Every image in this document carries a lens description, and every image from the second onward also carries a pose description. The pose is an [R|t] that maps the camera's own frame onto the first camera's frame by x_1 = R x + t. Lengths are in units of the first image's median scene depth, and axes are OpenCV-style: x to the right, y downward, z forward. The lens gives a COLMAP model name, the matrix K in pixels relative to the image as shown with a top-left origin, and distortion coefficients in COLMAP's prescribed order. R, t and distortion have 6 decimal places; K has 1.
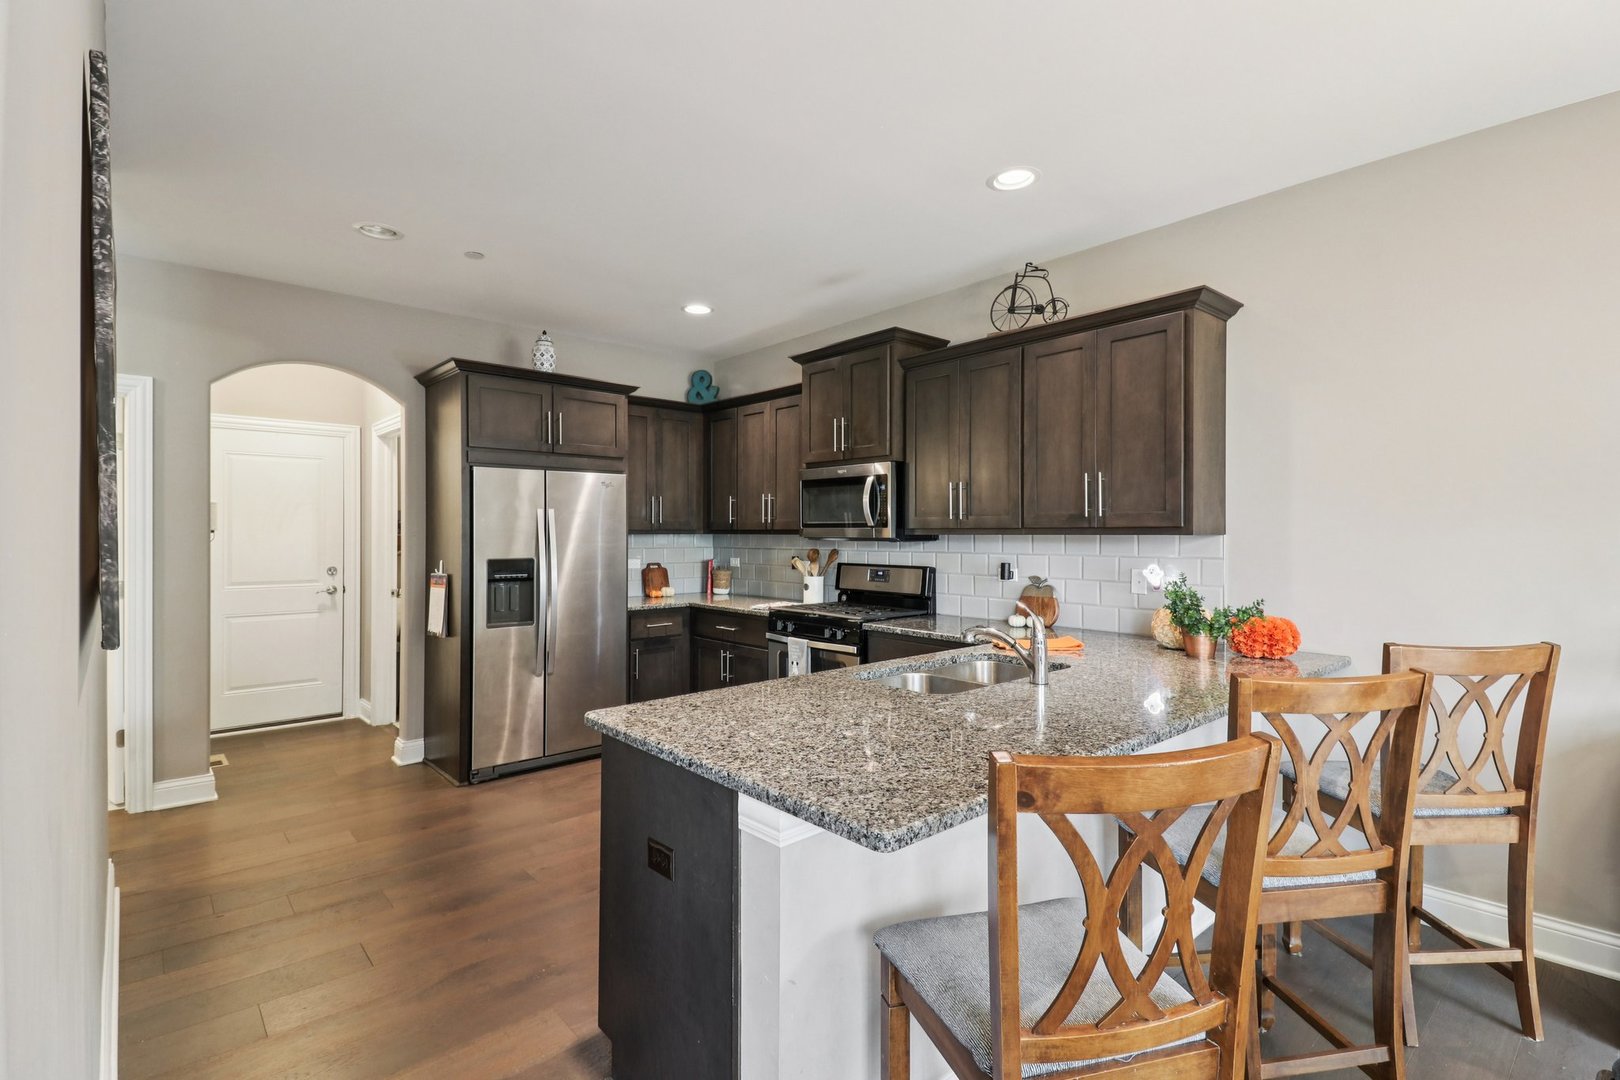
lens RADIAL K [[767.4, 0, 813.4], [0, 767.4, 535.6], [0, 0, 1]] dist [-0.003624, -0.000393]
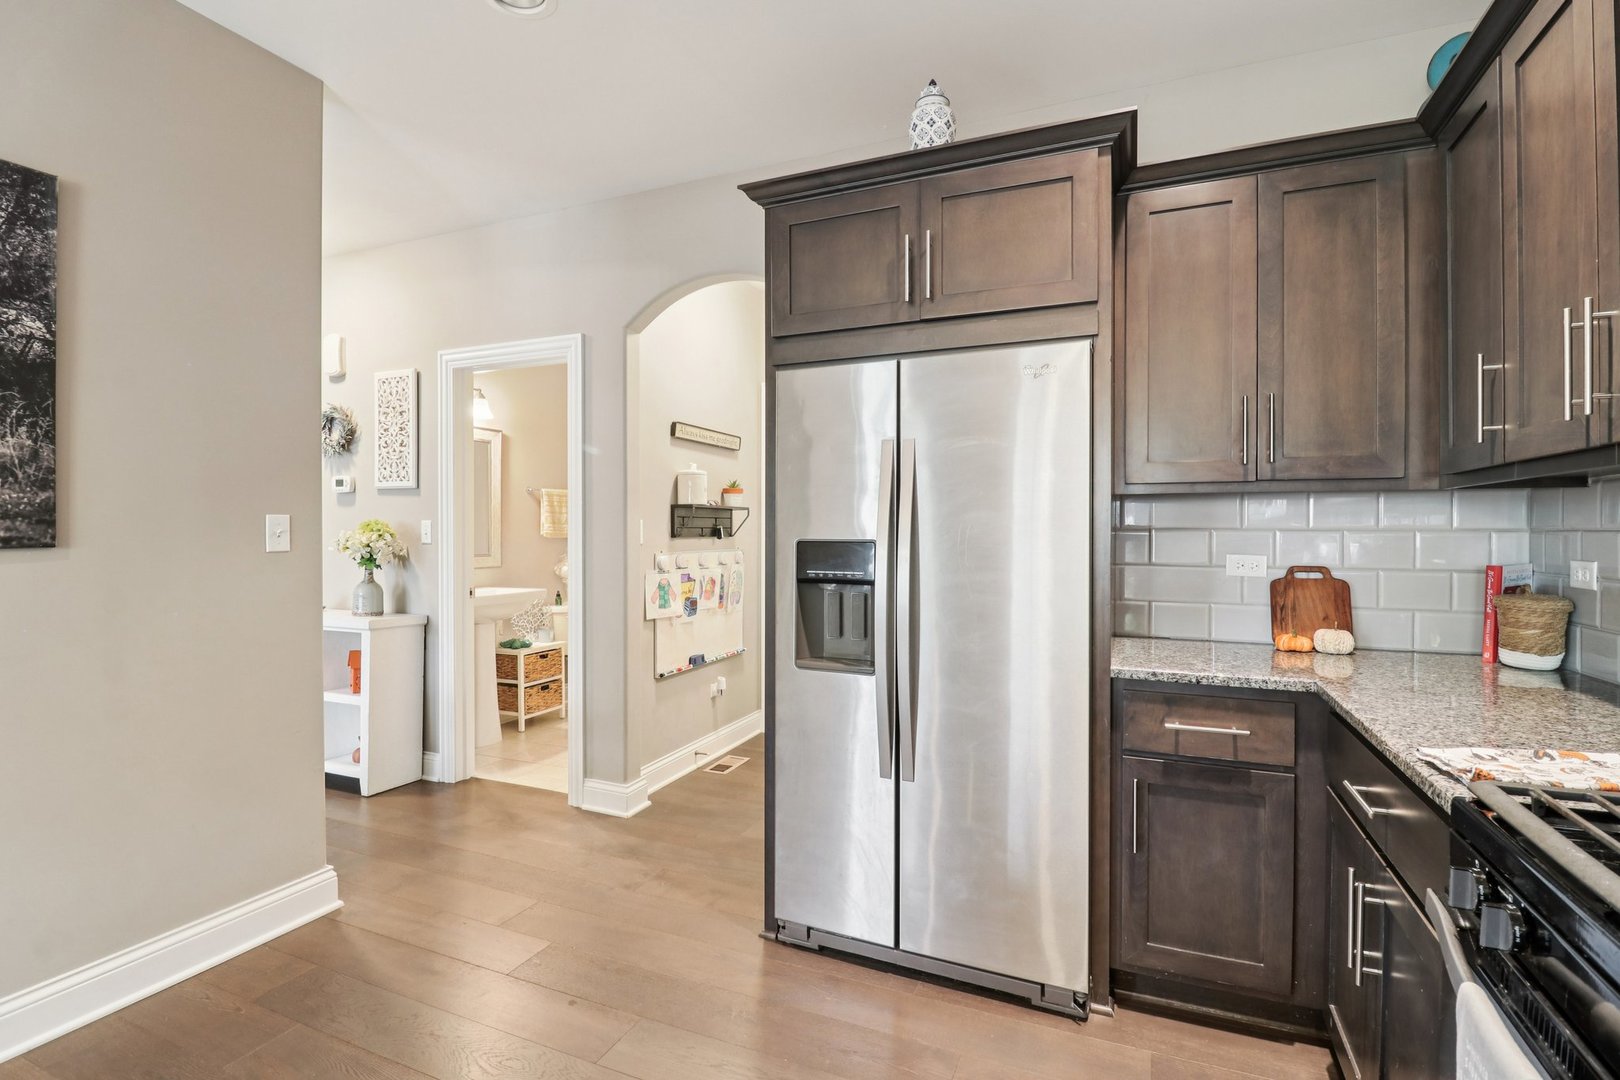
lens RADIAL K [[767.4, 0, 811.3], [0, 767.4, 531.0], [0, 0, 1]] dist [-0.003624, -0.000393]
pose [[0.419001, 0.001304, -0.907985, 0.058092], [-0.005907, 0.999982, -0.001290, 0.020792], [0.907966, 0.005904, 0.419002, 0.650664]]
